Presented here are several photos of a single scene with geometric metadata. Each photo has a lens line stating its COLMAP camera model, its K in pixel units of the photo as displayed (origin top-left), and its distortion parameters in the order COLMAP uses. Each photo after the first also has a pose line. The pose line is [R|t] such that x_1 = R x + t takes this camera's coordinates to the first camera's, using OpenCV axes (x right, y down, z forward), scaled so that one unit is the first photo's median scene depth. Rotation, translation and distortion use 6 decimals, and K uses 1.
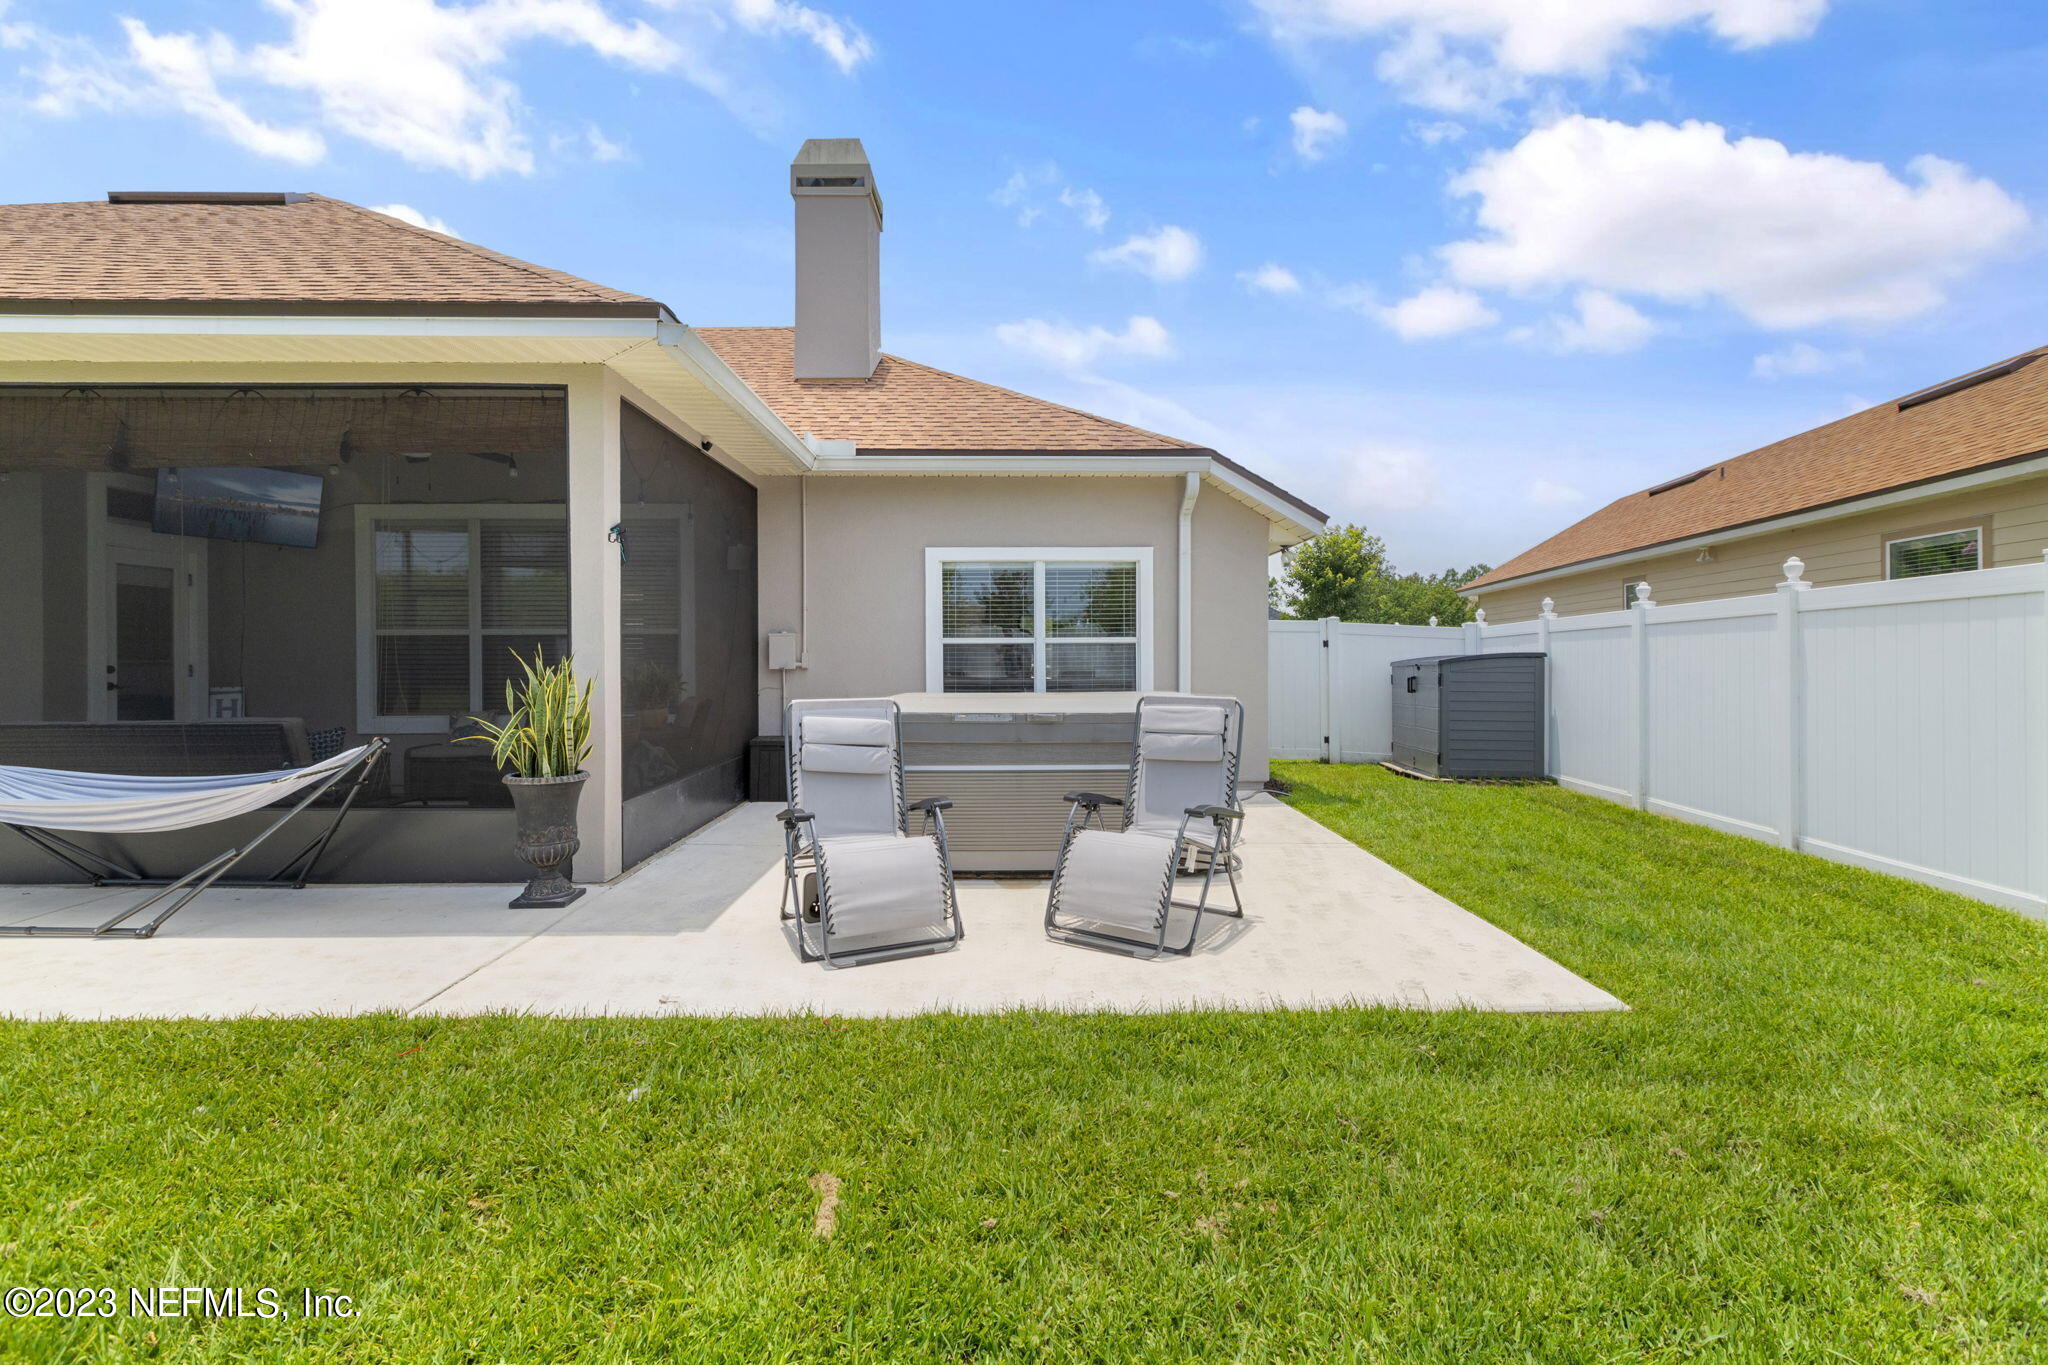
lens RADIAL K [[938.9, 0, 1051.1], [0, 938.9, 670.1], [0, 0, 1]] dist [-0.015944, 0.000090]
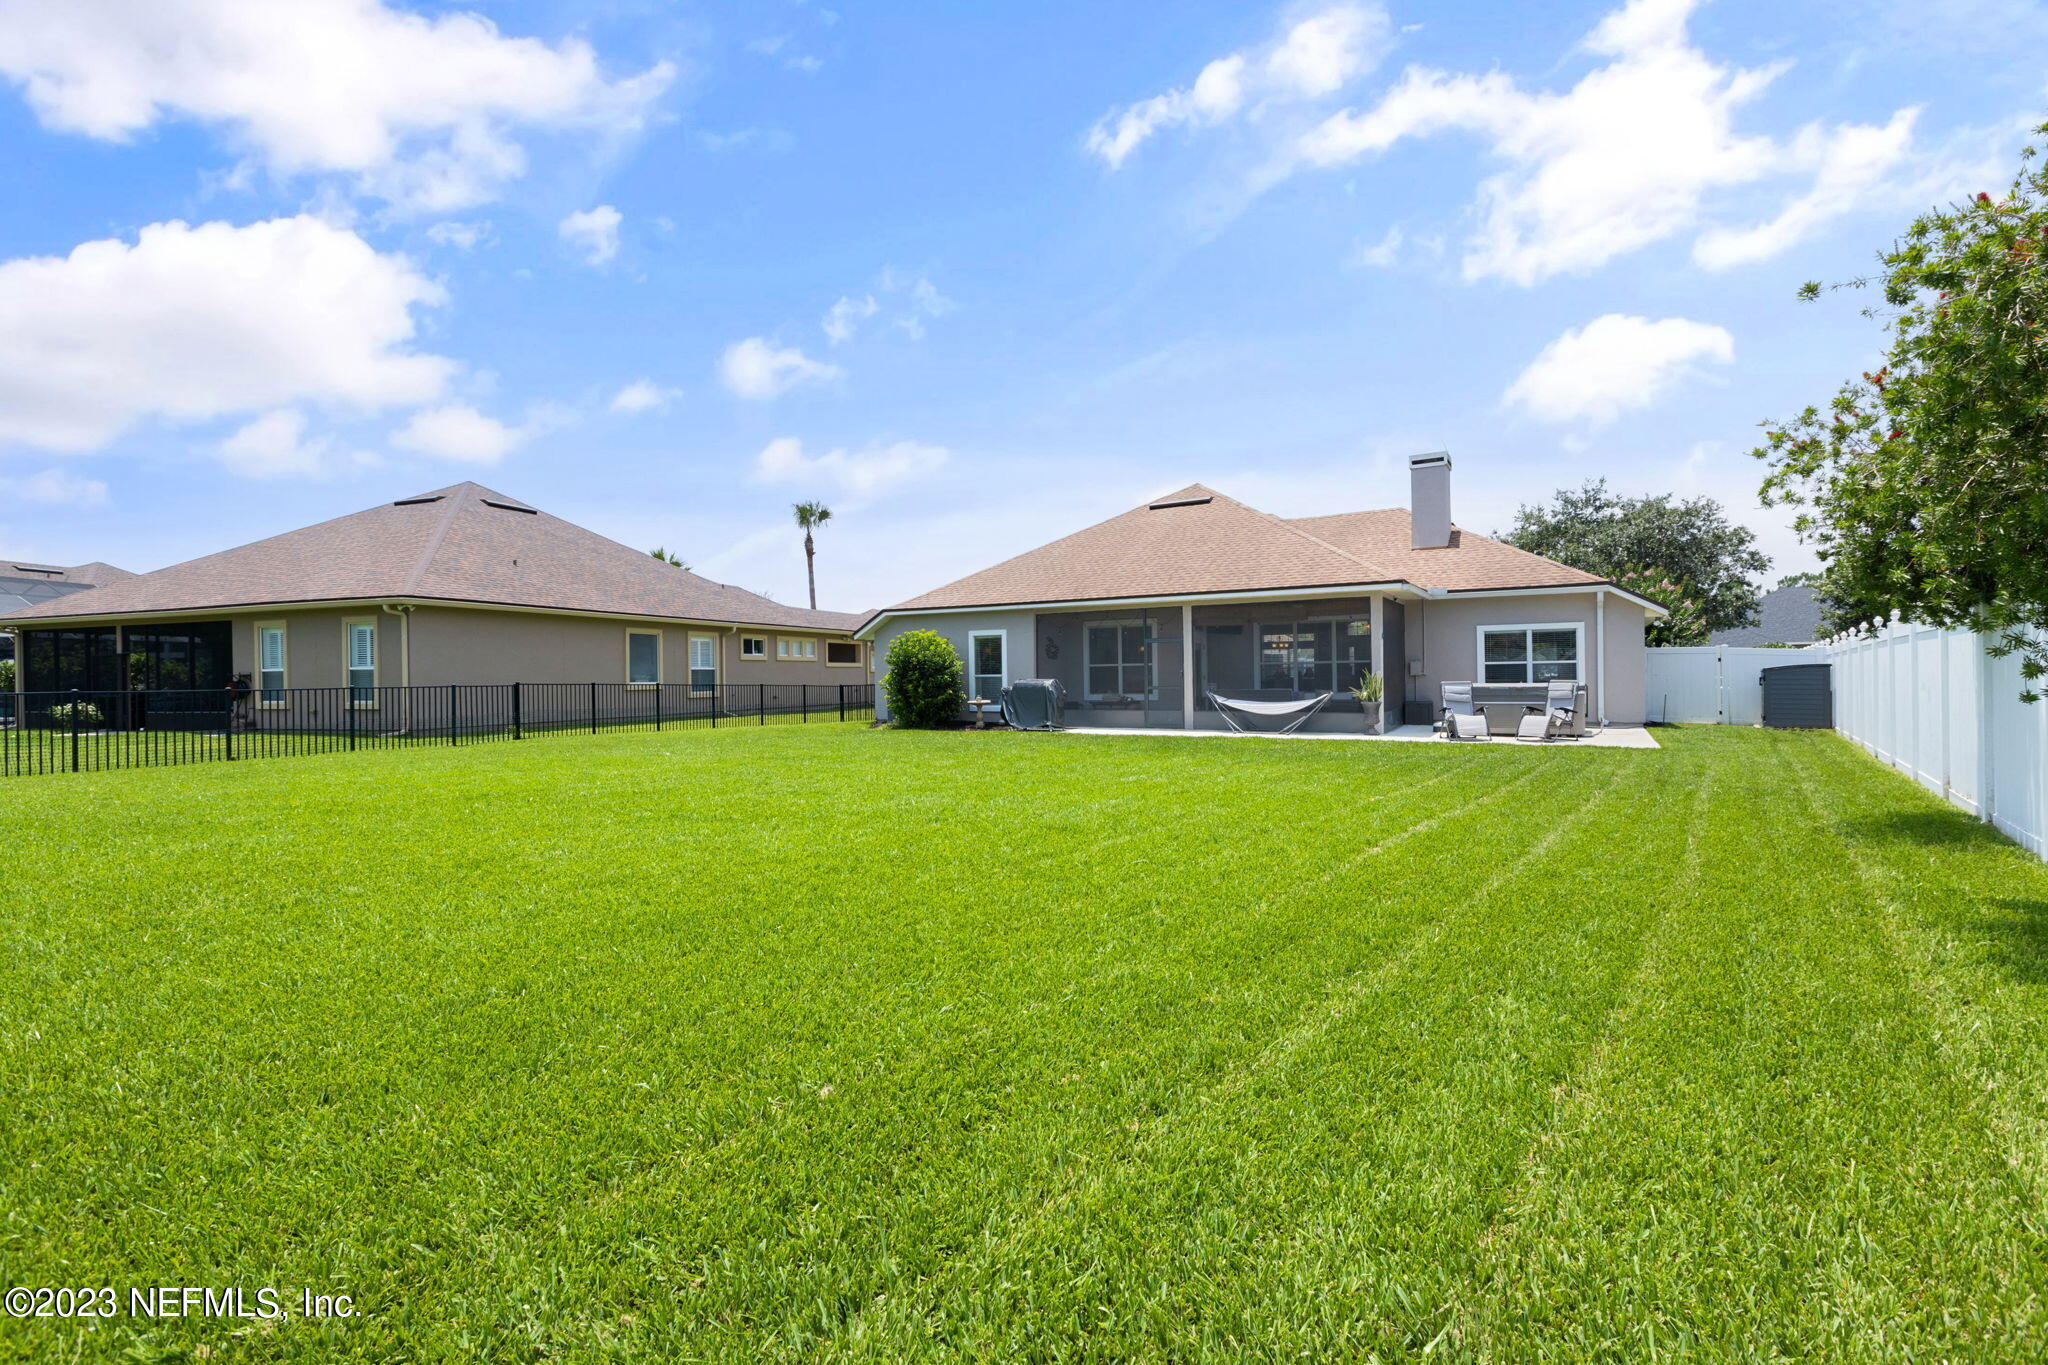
lens RADIAL K [[914.8, 0, 1035.8], [0, 914.8, 670.6], [0, 0, 1]] dist [0.001684, 0.000206]
pose [[0.840909, -0.005921, -0.541145, 0.195673], [0.003556, 0.999979, -0.005415, -0.001162], [0.541165, 0.002629, 0.840912, -1.685621]]
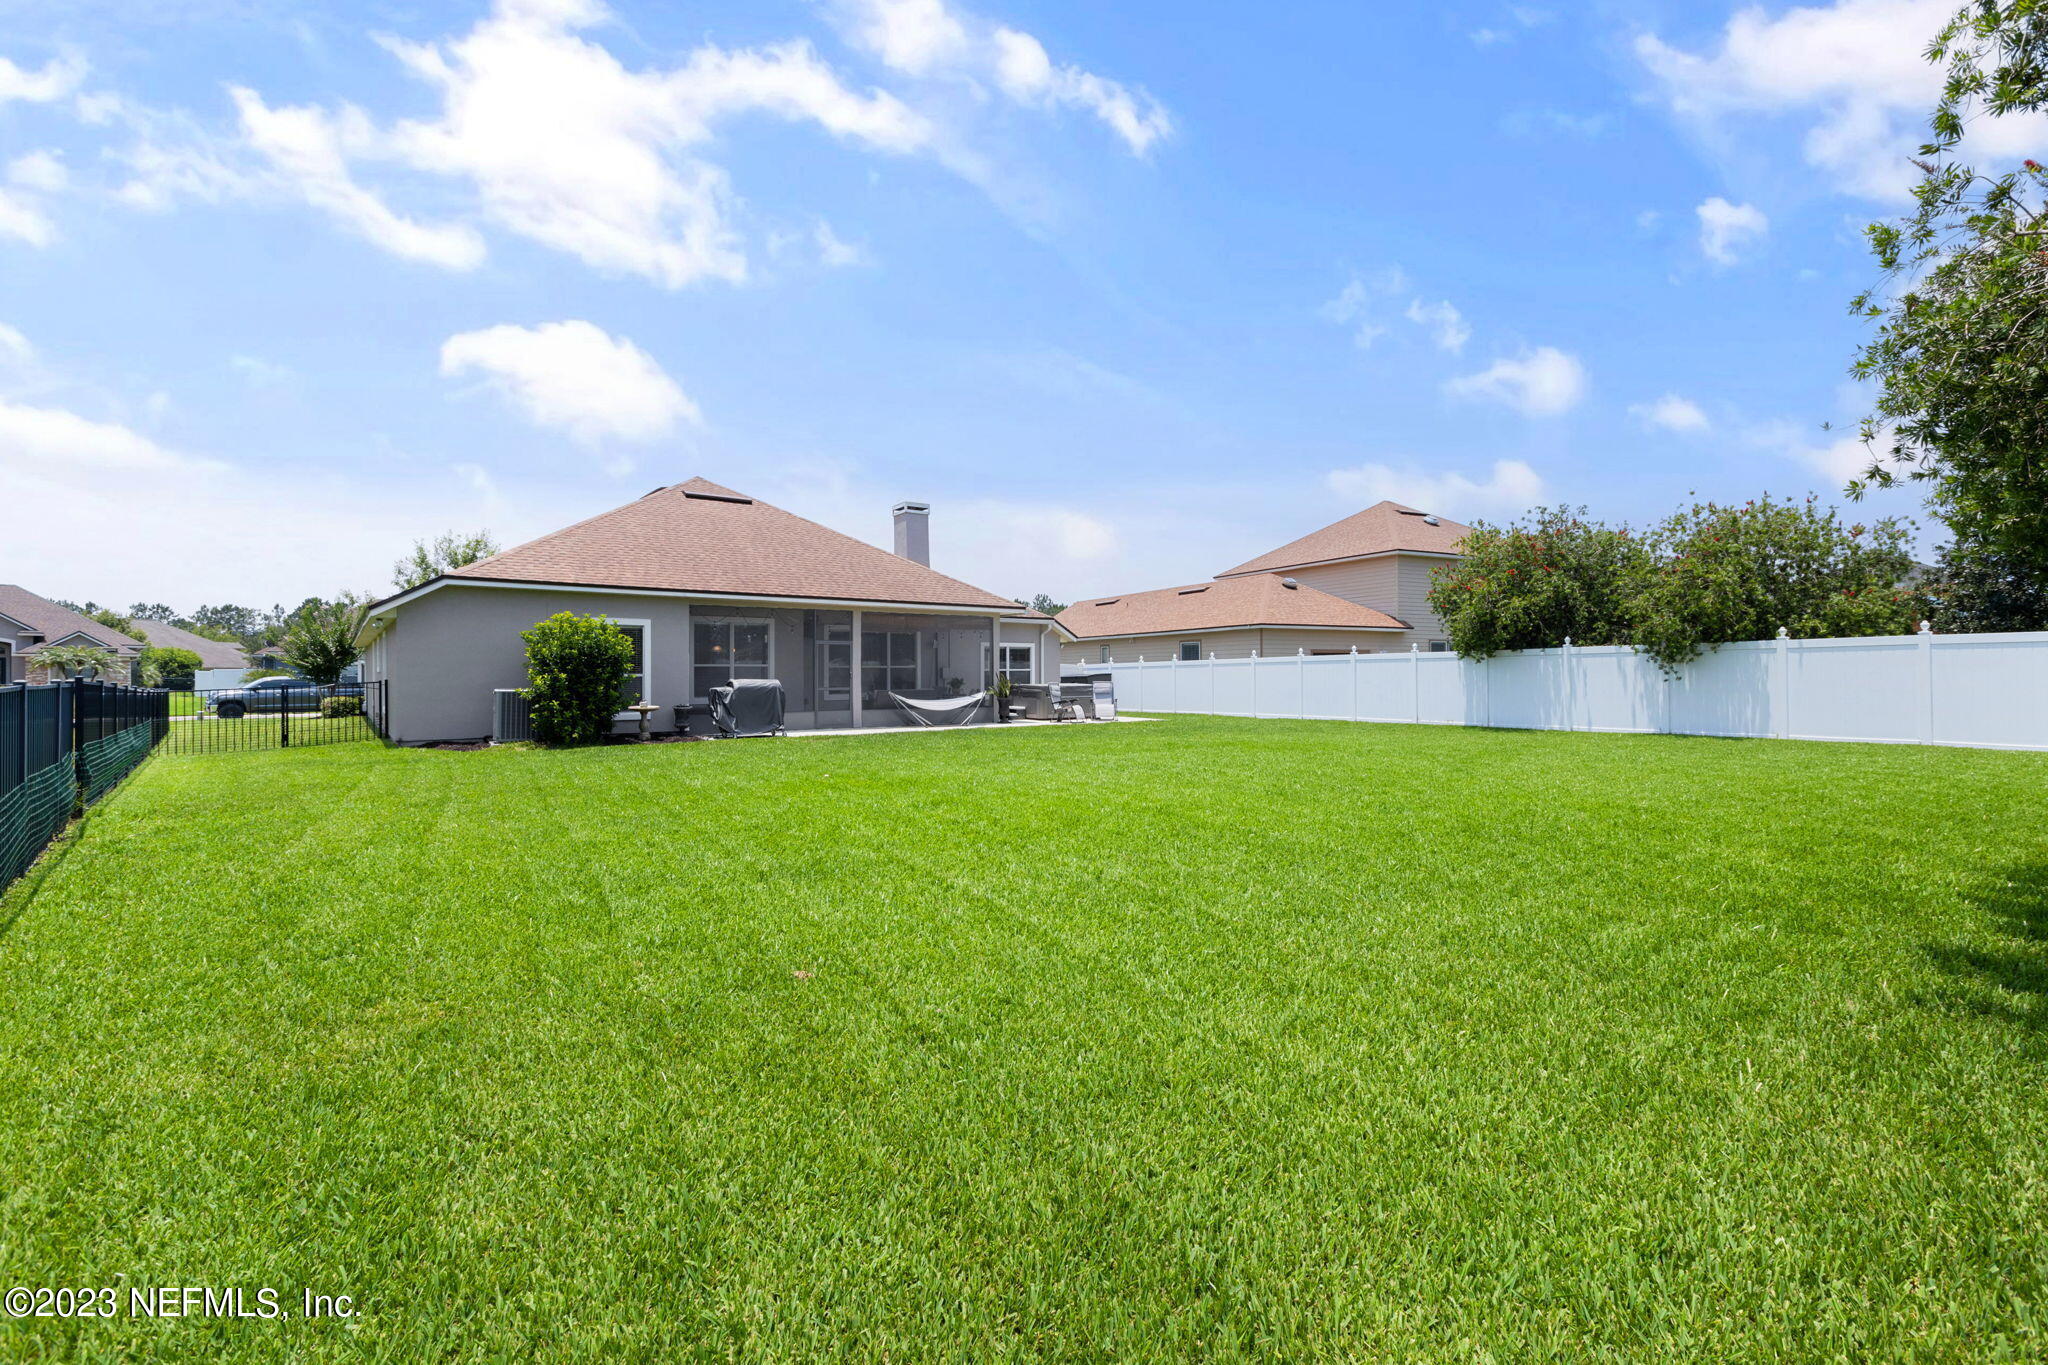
lens RADIAL K [[914.8, 0, 1035.8], [0, 914.8, 670.6], [0, 0, 1]] dist [0.001684, 0.000206]
pose [[0.816661, 0.007456, 0.577070, -1.876332], [0.000811, 0.999901, -0.014066, 0.019289], [-0.577117, 0.011955, 0.816574, -1.812950]]
